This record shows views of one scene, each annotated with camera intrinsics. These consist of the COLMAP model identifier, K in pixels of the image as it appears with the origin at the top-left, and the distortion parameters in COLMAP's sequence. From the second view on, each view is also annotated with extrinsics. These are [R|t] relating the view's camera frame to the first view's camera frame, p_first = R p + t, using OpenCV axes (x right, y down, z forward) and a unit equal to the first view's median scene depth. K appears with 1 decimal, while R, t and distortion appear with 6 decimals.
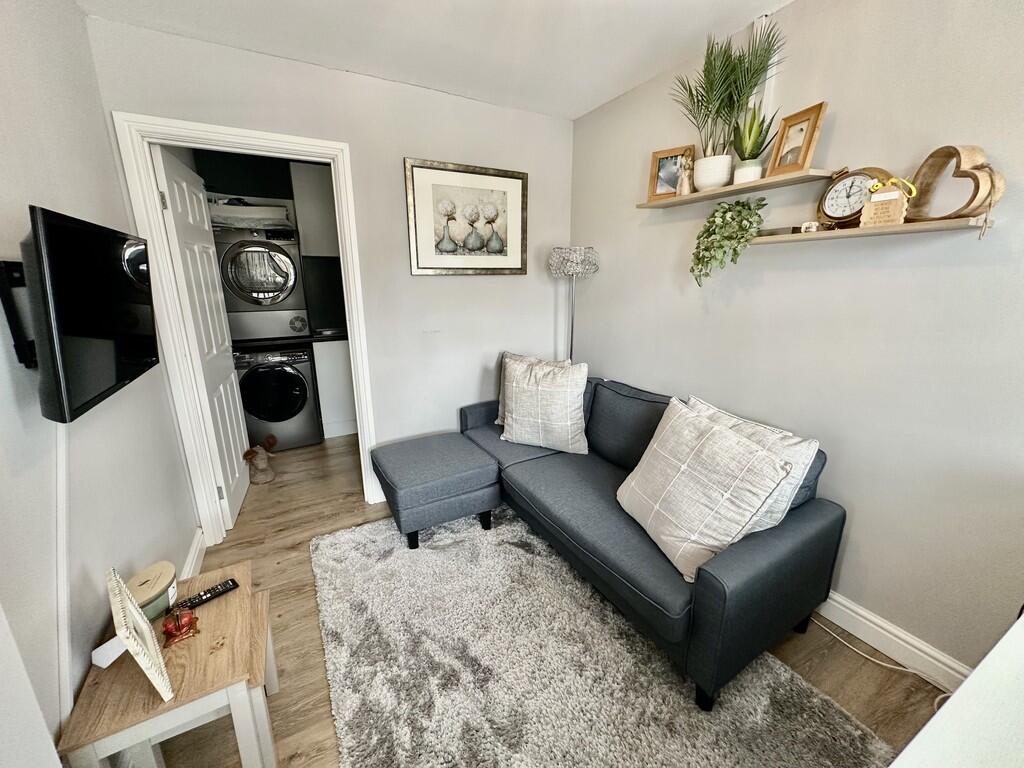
lens RADIAL K [[409.9, 0, 512.5], [0, 409.9, 382.3], [0, 0, 1]] dist [-0.000452, -0.000106]
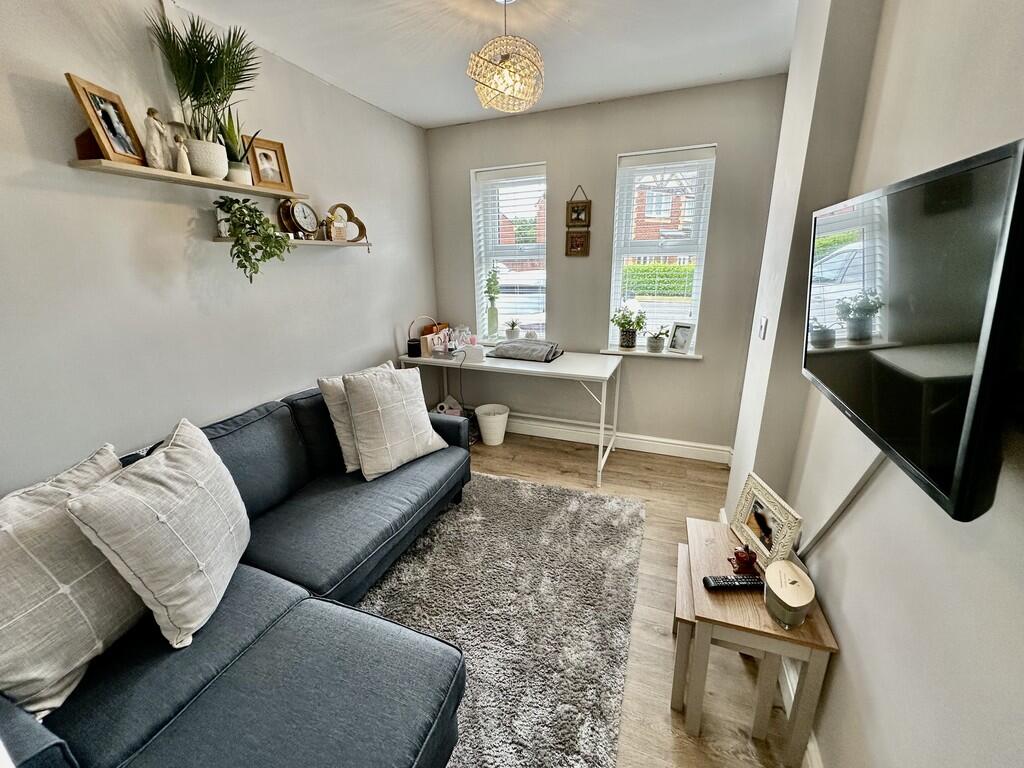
lens RADIAL K [[409.9, 0, 512.5], [0, 409.9, 382.3], [0, 0, 1]] dist [-0.000452, -0.000106]
pose [[-0.626261, -0.202950, 0.752734, -0.773250], [0.209794, 0.886035, 0.413435, -0.328862], [-0.750855, 0.416837, -0.512312, 1.241232]]
